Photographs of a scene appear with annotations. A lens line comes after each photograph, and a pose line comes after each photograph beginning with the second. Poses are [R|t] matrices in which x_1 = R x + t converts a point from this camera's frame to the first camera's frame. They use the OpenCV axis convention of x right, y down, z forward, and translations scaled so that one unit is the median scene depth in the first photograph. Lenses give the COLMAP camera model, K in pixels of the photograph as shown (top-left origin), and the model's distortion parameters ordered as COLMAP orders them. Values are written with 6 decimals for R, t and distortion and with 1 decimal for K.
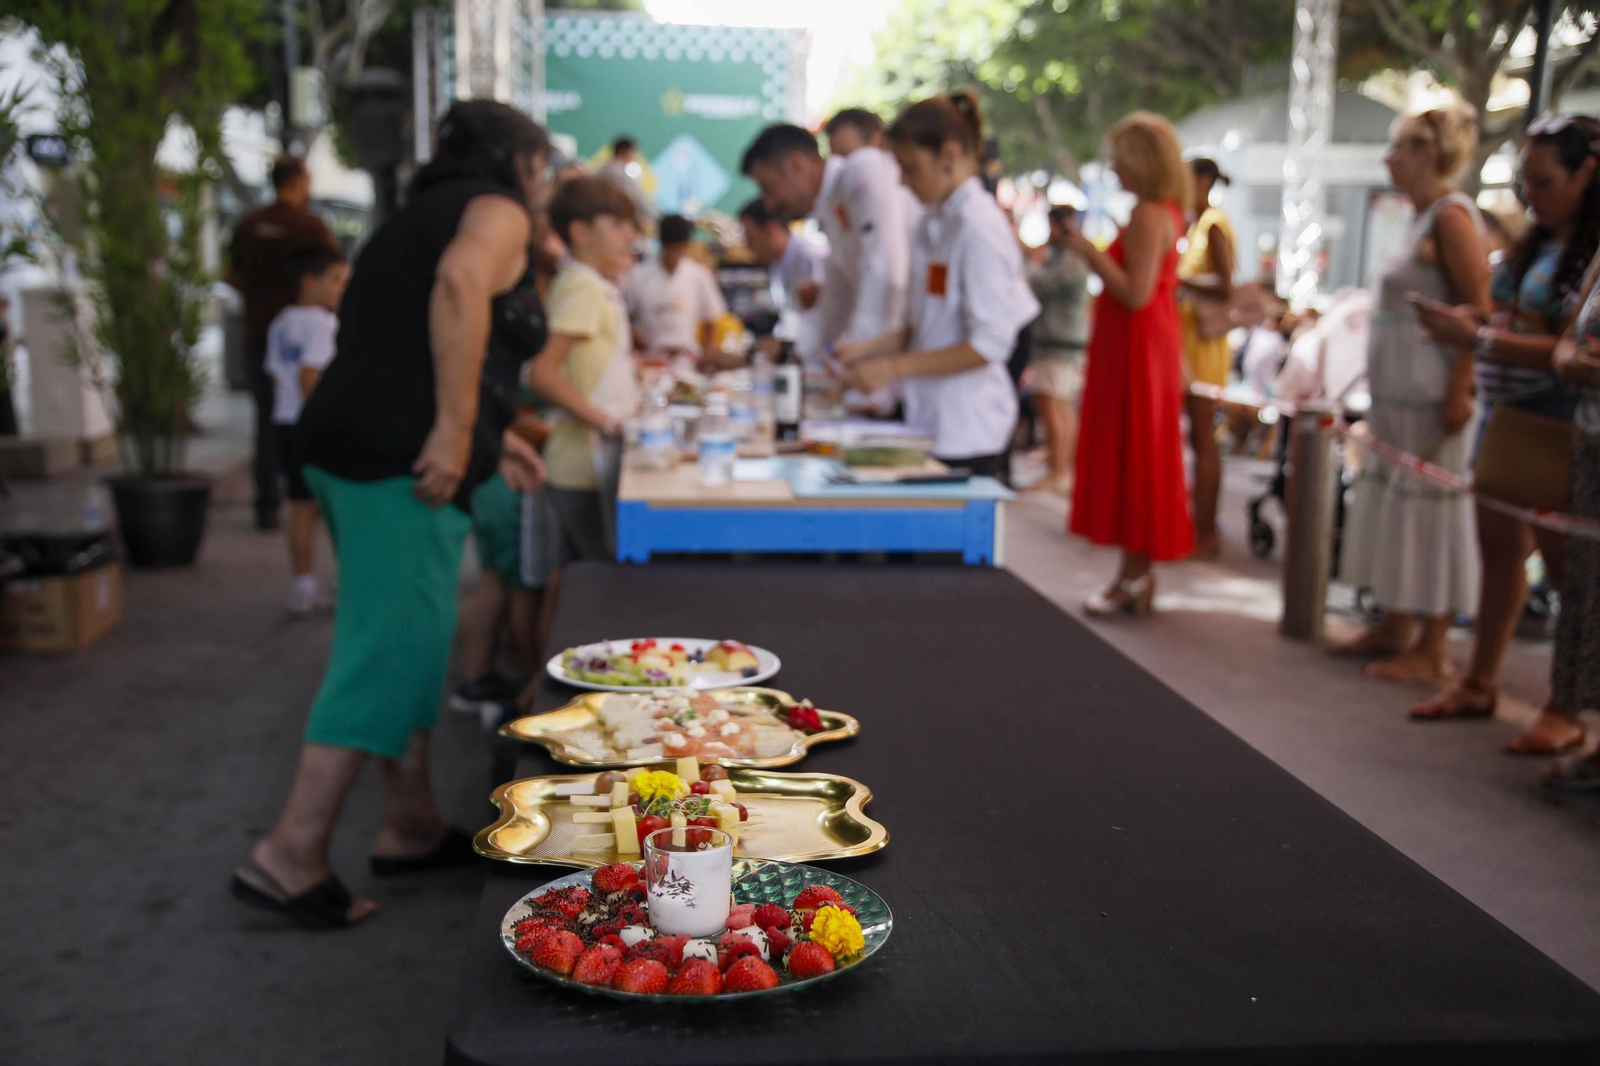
lens RADIAL K [[1630.6, 0, 800.0], [0, 1630.6, 533.0], [0, 0, 1]] dist [0.044686, 0.000081]
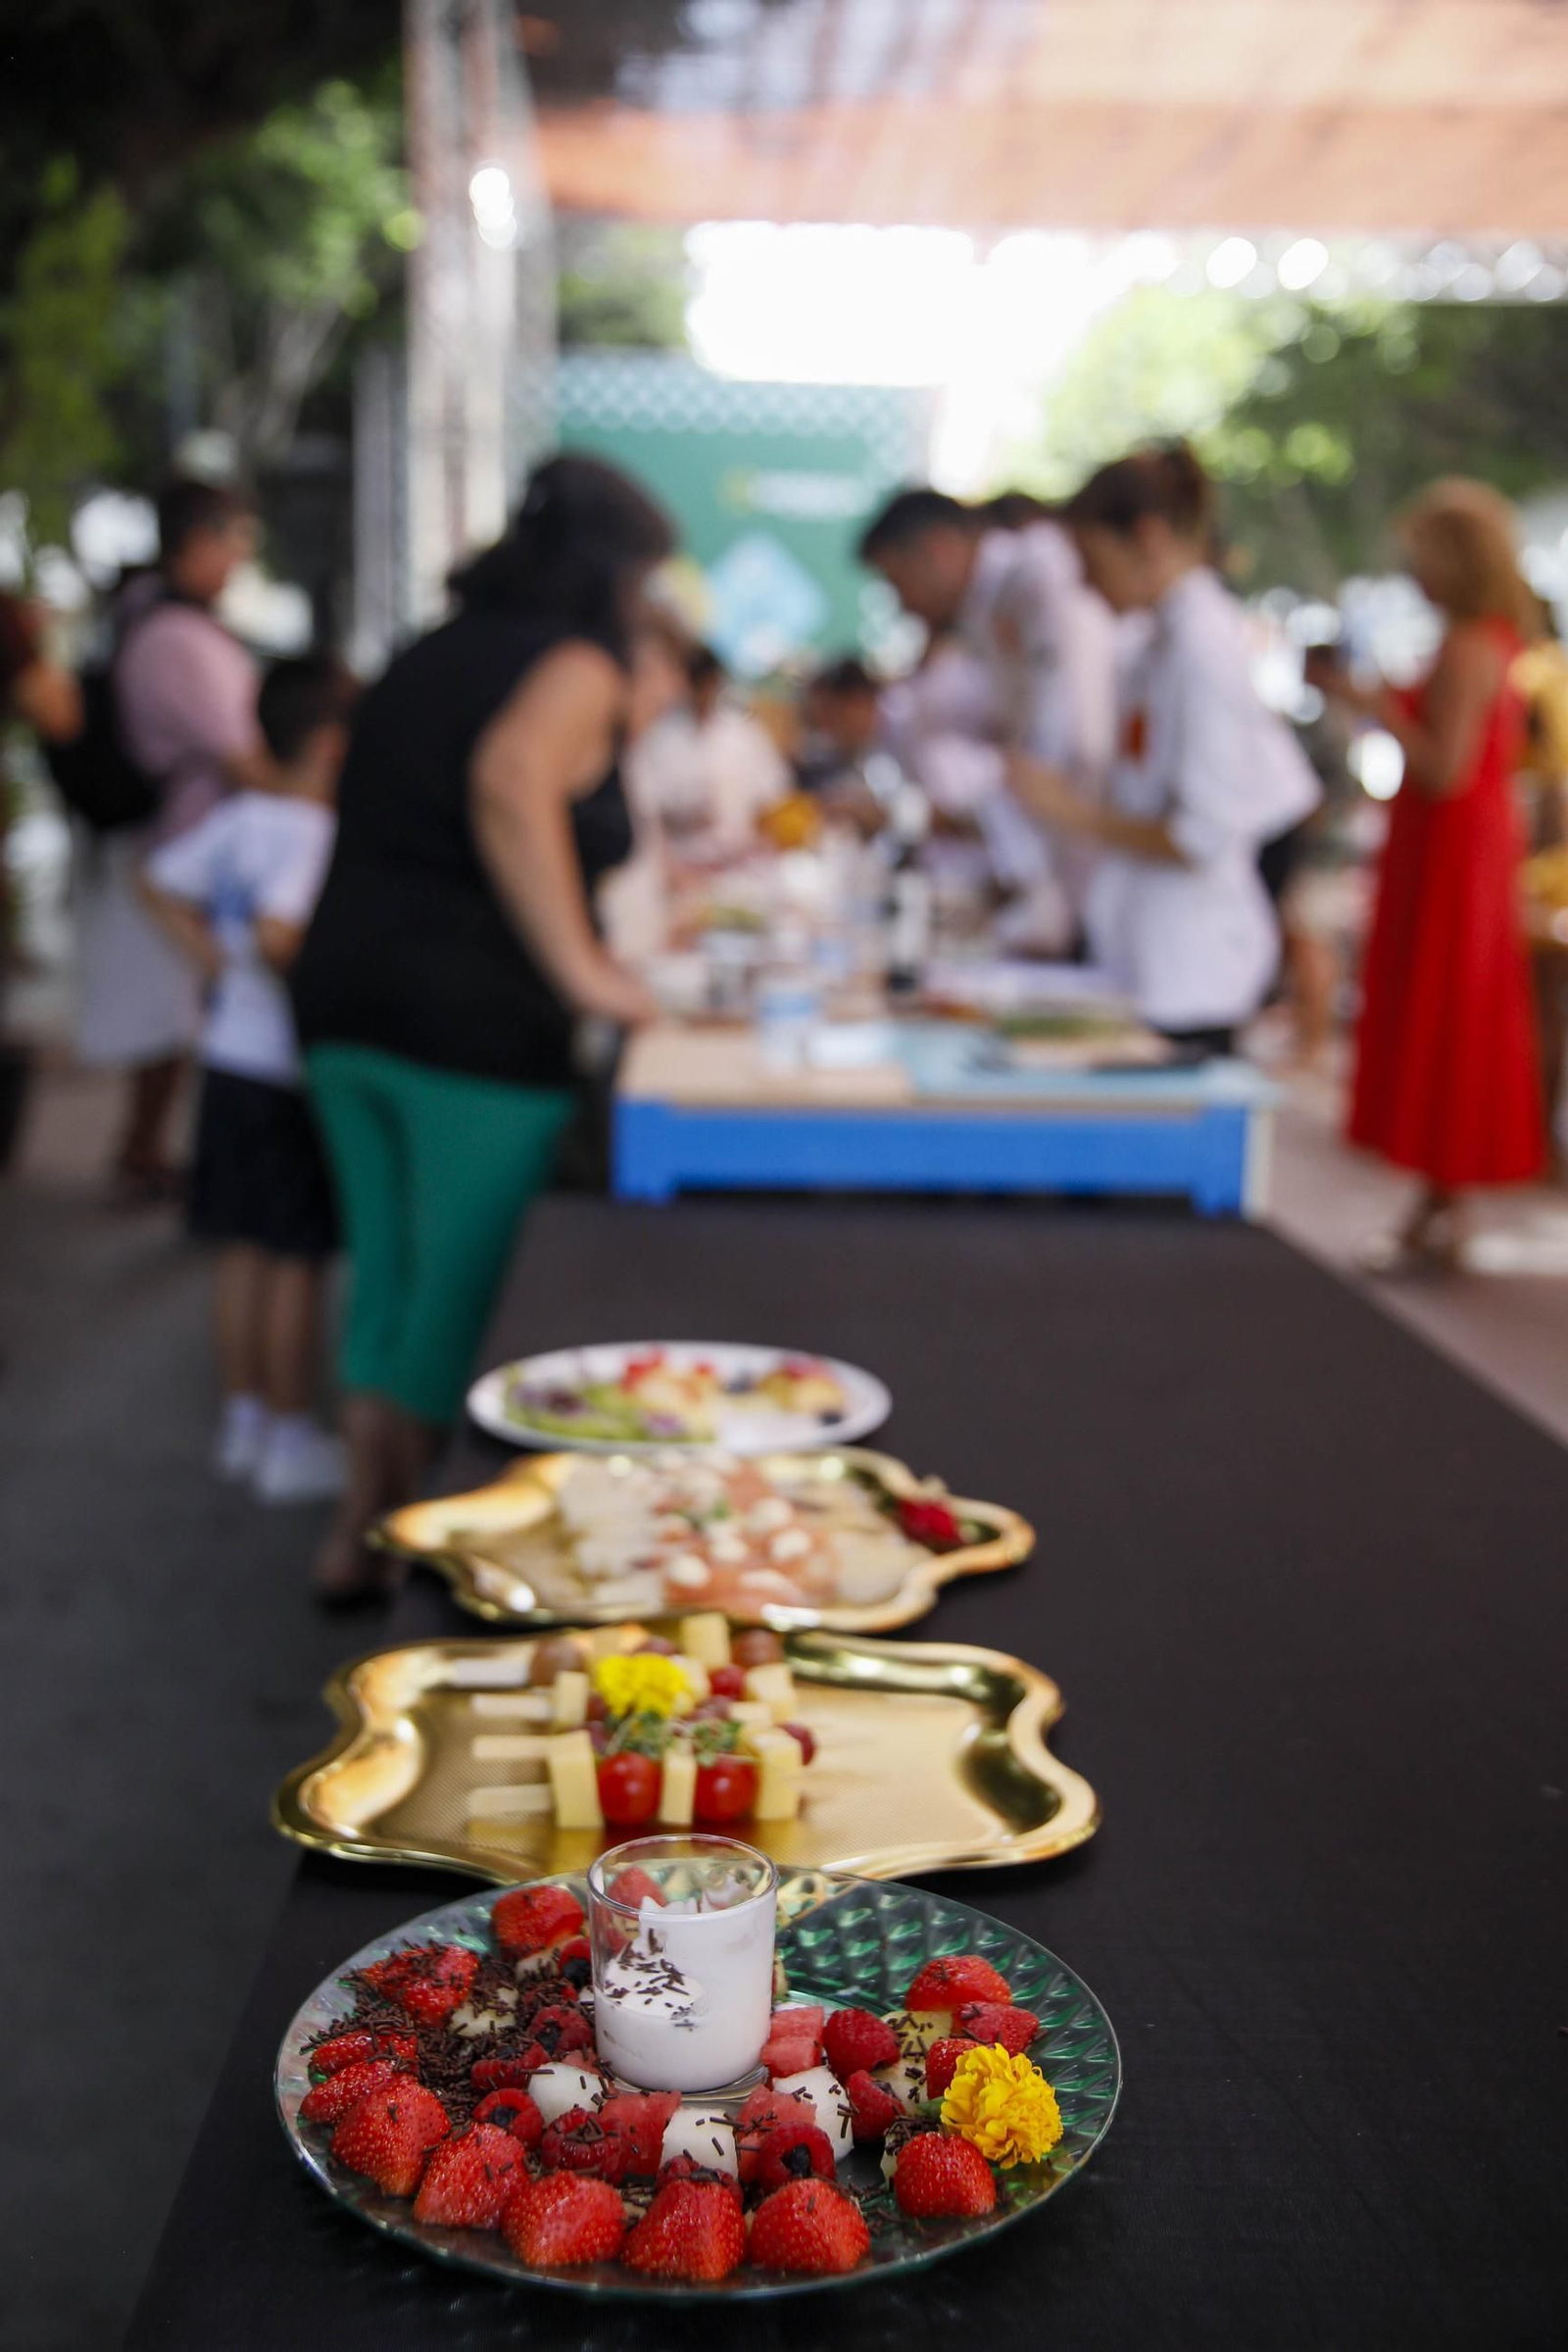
lens RADIAL K [[2396.9, 0, 784.0], [0, 2396.9, 1176.0], [0, 0, 1]] dist [0.044686, 0.000081]
pose [[0.998310, 0.016157, -0.055828, -0.003292], [-0.015042, 0.999680, 0.020335, -0.019413], [0.056138, -0.019461, 0.998233, 0.242702]]
